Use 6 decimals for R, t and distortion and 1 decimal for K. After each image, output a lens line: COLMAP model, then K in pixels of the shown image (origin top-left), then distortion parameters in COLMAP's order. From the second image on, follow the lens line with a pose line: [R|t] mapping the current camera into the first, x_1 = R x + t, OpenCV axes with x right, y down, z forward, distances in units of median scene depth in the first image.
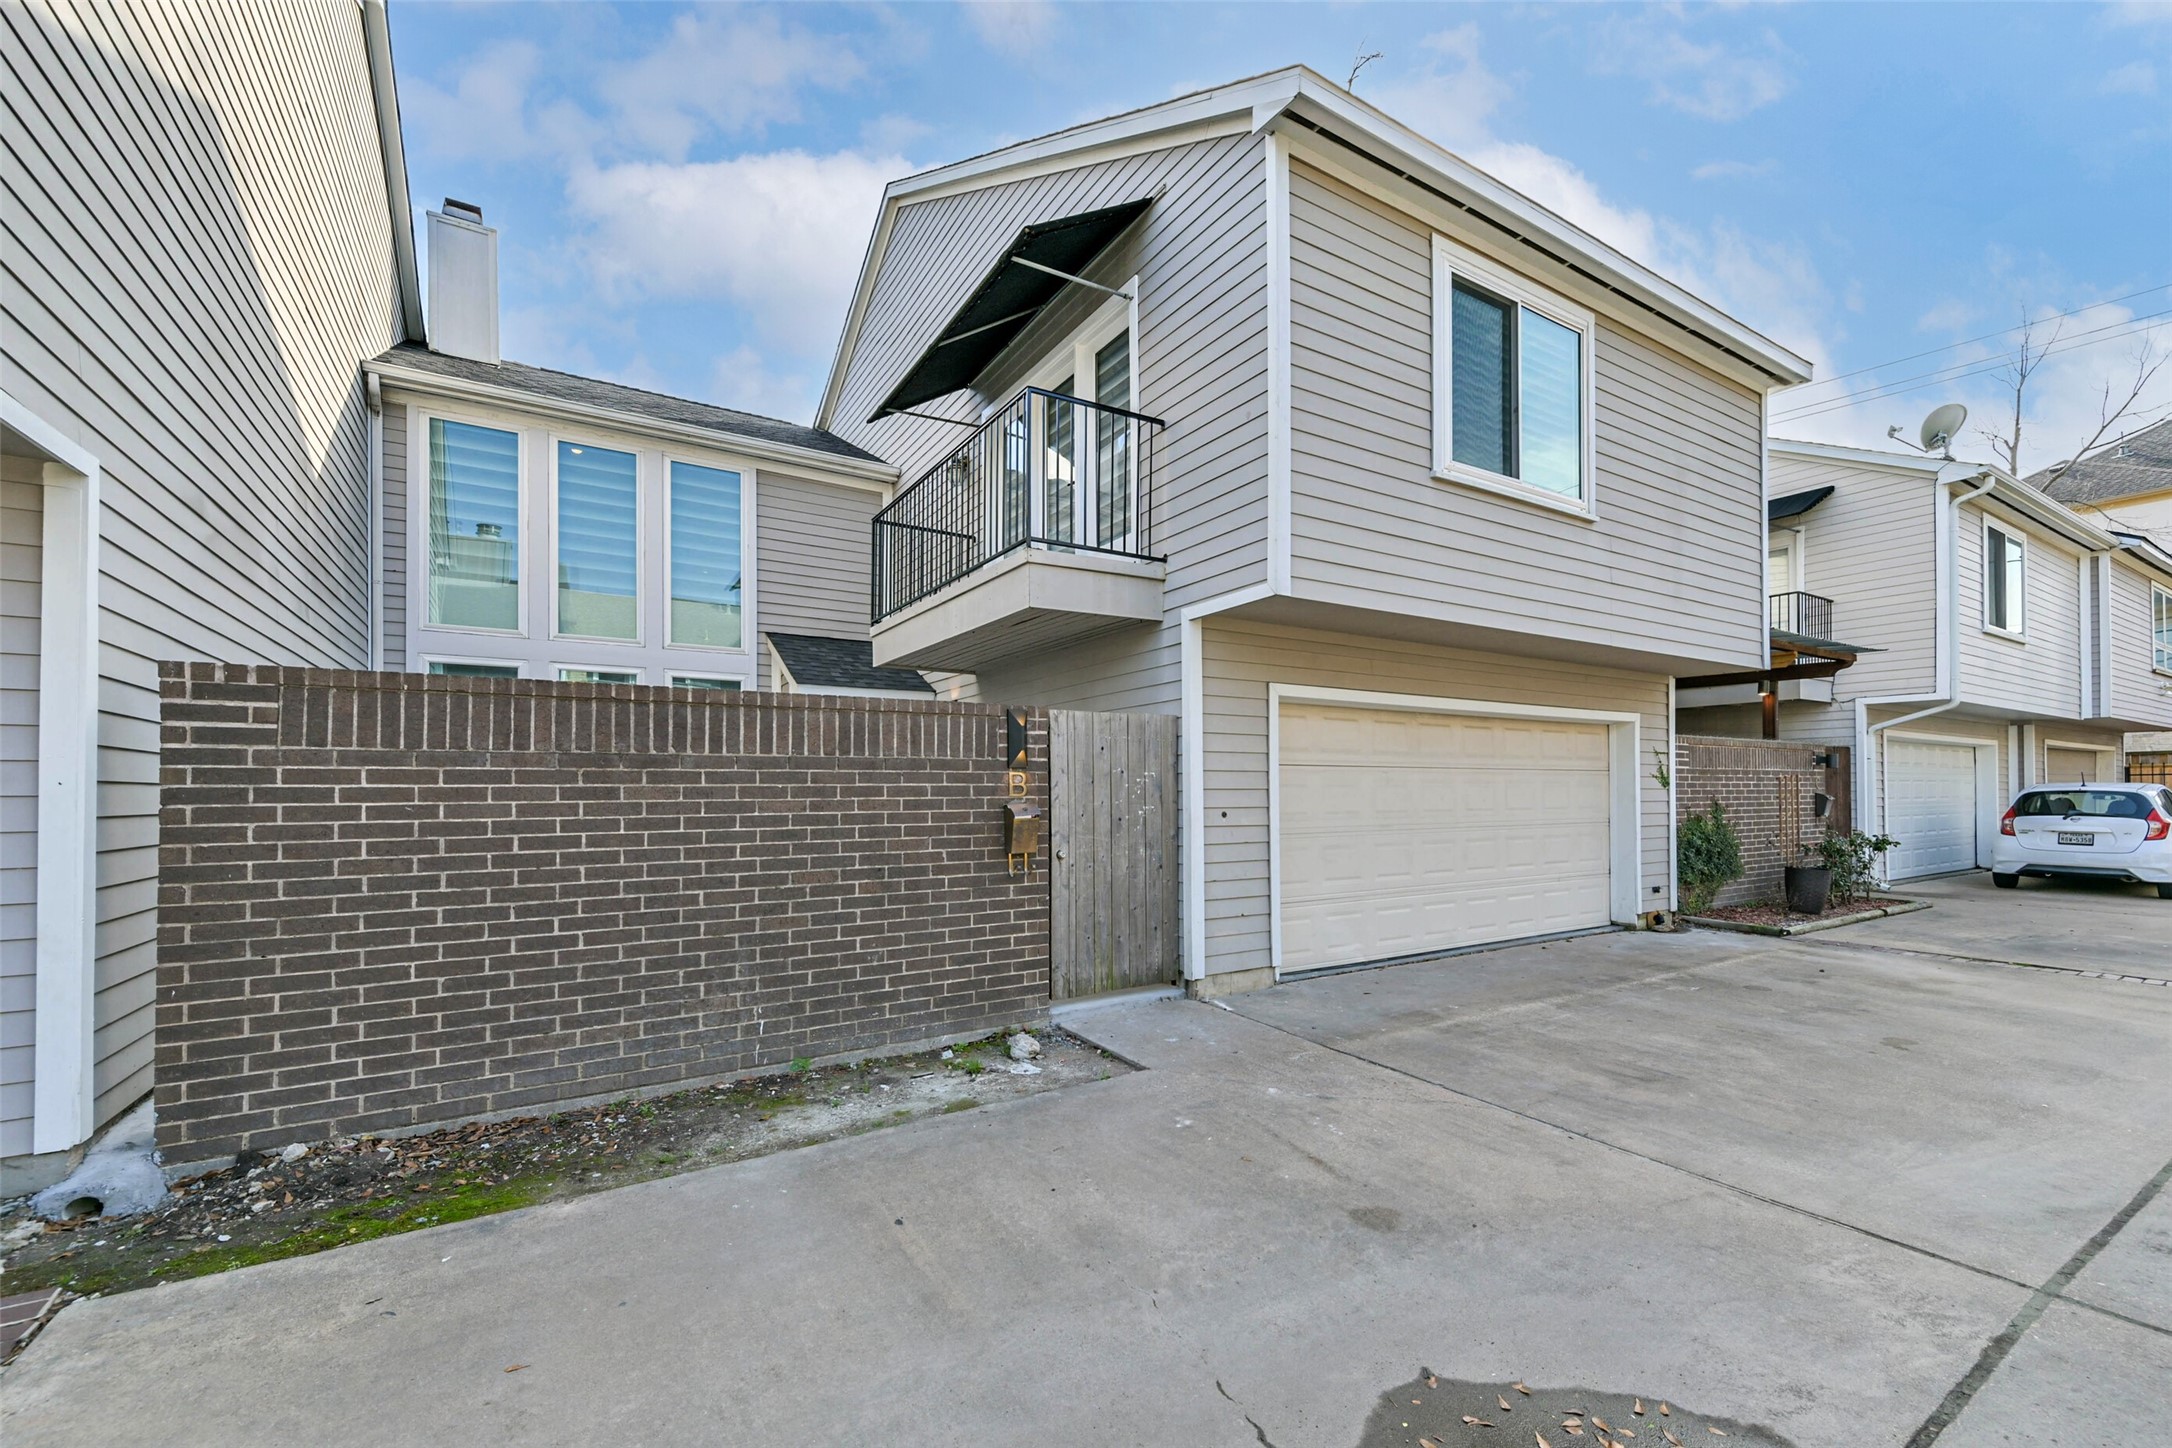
lens RADIAL K [[872.0, 0, 1092.4], [0, 872.0, 781.6], [0, 0, 1]] dist [0.017721, -0.000127]
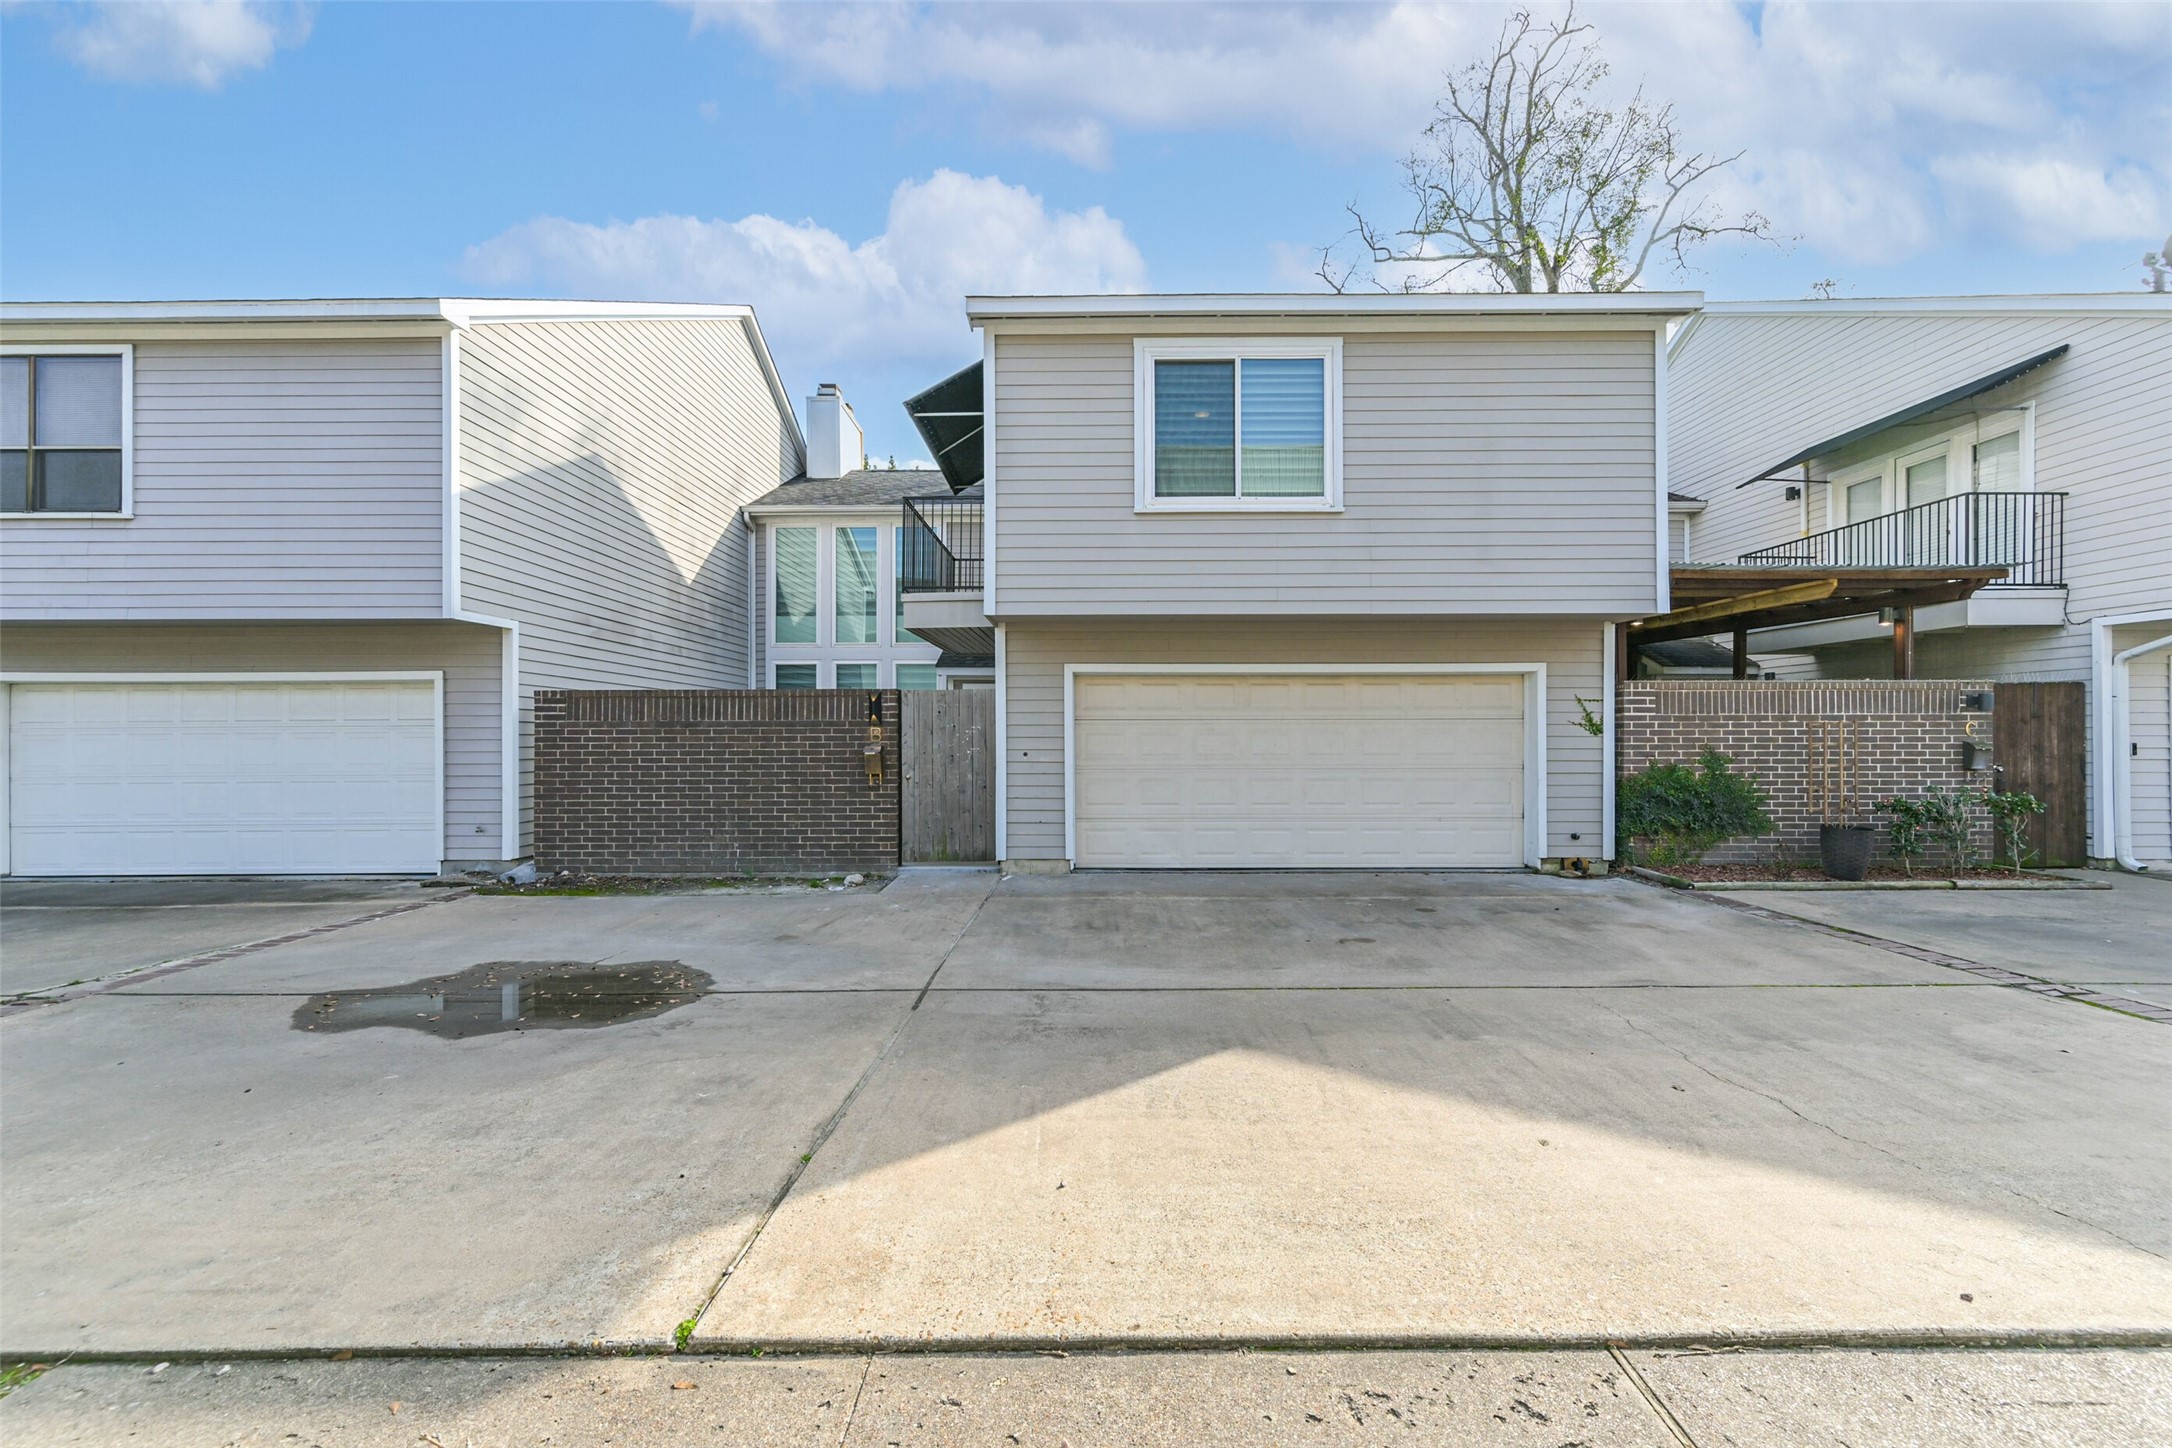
lens RADIAL K [[847.7, 0, 1090.4], [0, 847.7, 740.0], [0, 0, 1]] dist [0.002340, -0.000135]
pose [[0.846479, 0.004036, -0.532406, 1.094248], [0.004677, 0.999876, 0.015016, -0.008640], [0.532401, -0.015201, 0.846356, -0.189135]]
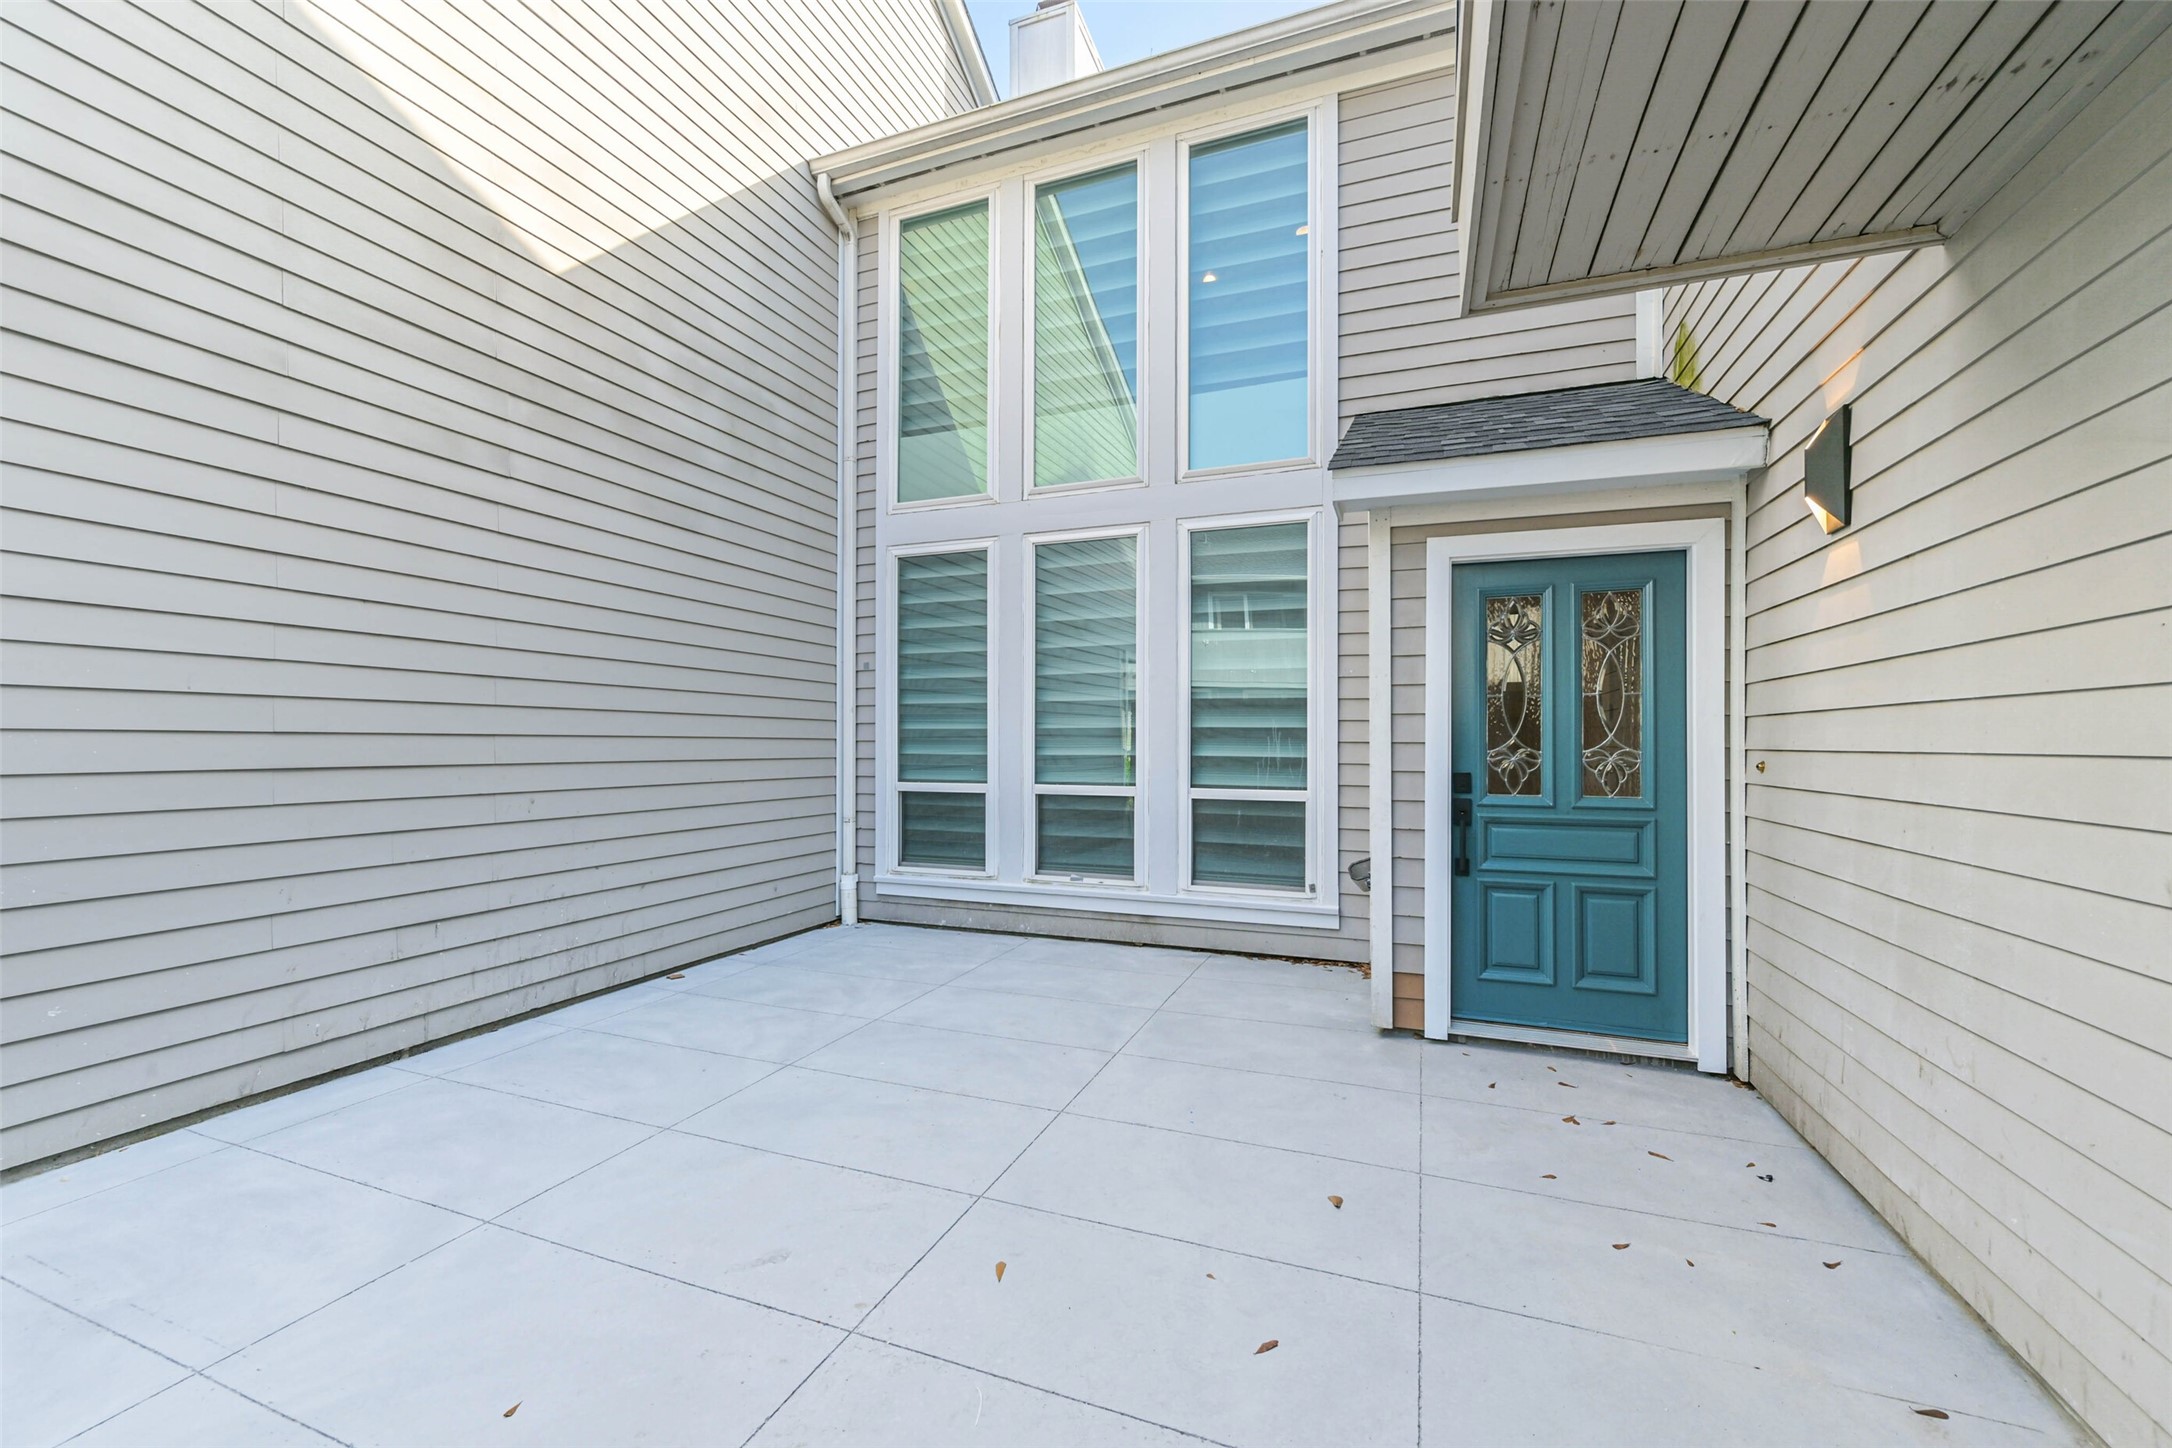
lens RADIAL K [[847.7, 0, 1090.4], [0, 847.7, 740.0], [0, 0, 1]] dist [0.002340, -0.000135]
pose [[0.606766, 0.005204, -0.794863, -0.152199], [0.008131, 0.999886, 0.012753, 0.011016], [0.794839, -0.014201, 0.606654, 1.078997]]
